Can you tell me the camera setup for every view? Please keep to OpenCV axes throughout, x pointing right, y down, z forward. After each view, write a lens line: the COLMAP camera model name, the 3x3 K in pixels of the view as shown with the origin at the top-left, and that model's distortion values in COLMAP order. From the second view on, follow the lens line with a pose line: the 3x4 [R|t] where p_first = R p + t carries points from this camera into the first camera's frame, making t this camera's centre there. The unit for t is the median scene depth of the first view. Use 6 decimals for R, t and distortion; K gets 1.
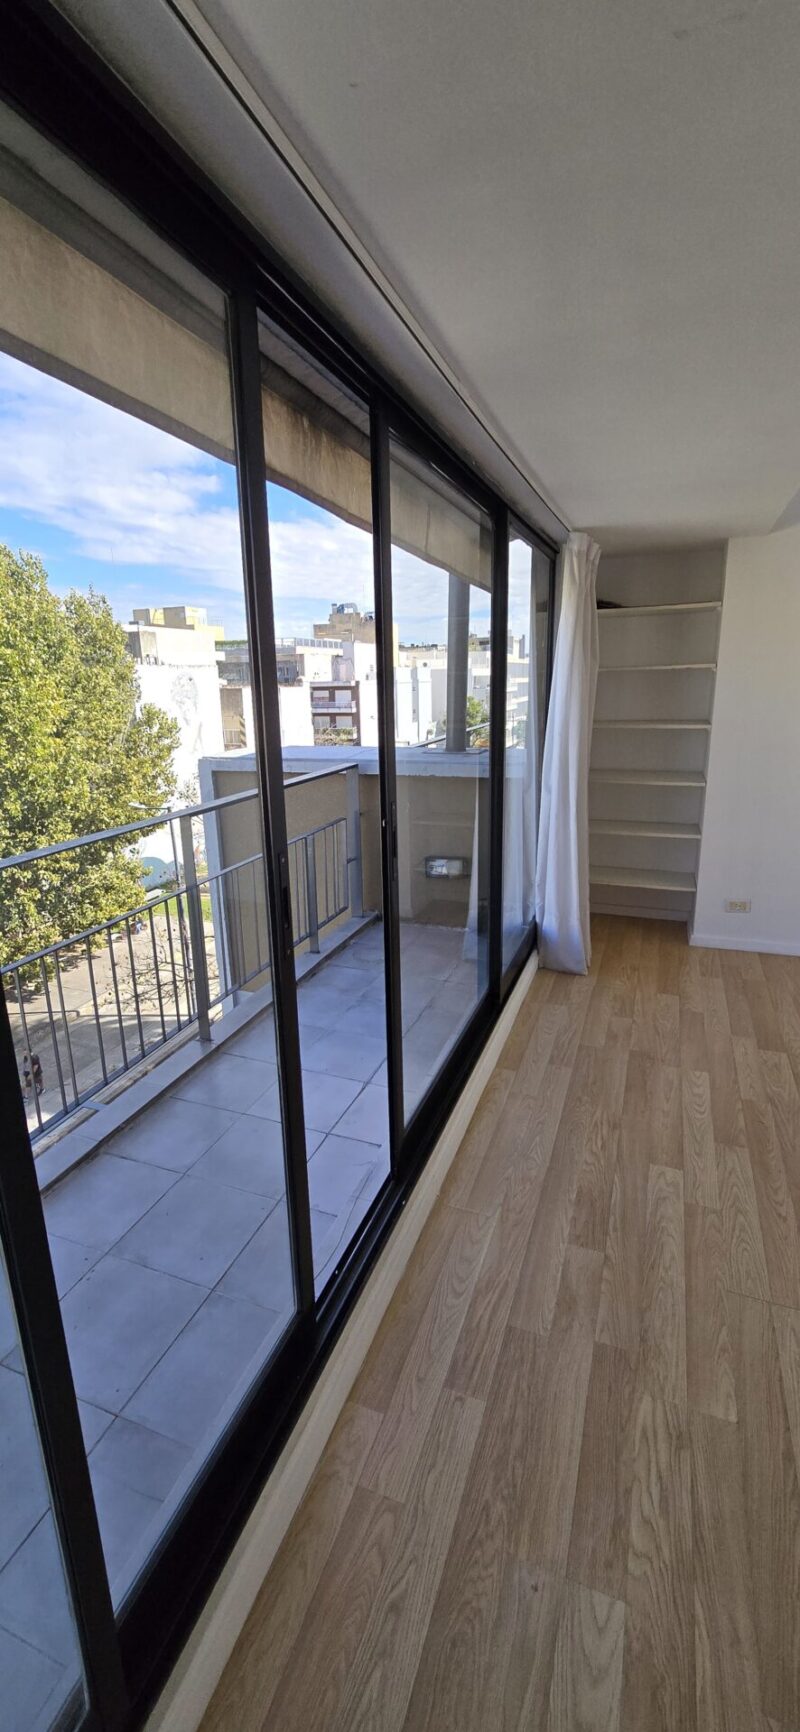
lens RADIAL K [[705.9, 0, 393.4], [0, 705.9, 862.6], [0, 0, 1]] dist [-0.009278, 0.003265]
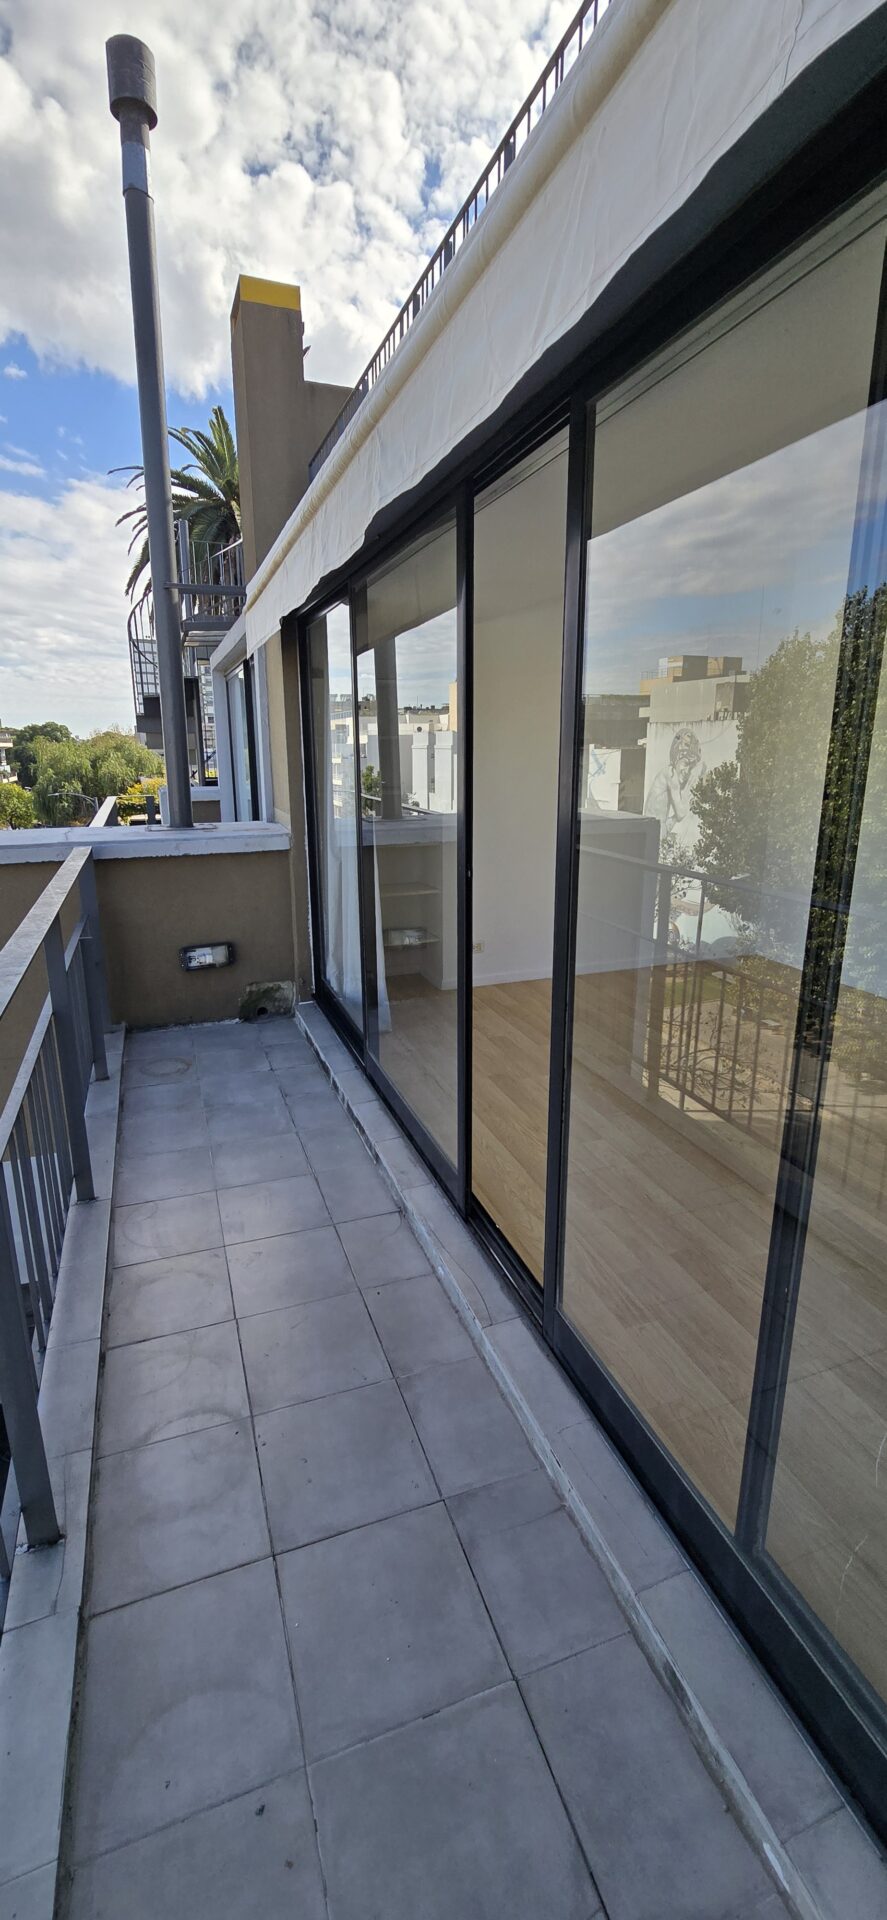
lens RADIAL K [[782.6, 0, 436.2], [0, 782.6, 956.3], [0, 0, 1]] dist [-0.009278, 0.003265]
pose [[0.750300, -0.146414, 0.644680, -0.353609], [0.142533, 0.988059, 0.058514, -0.009987], [-0.645549, 0.047985, 0.762210, 0.050477]]
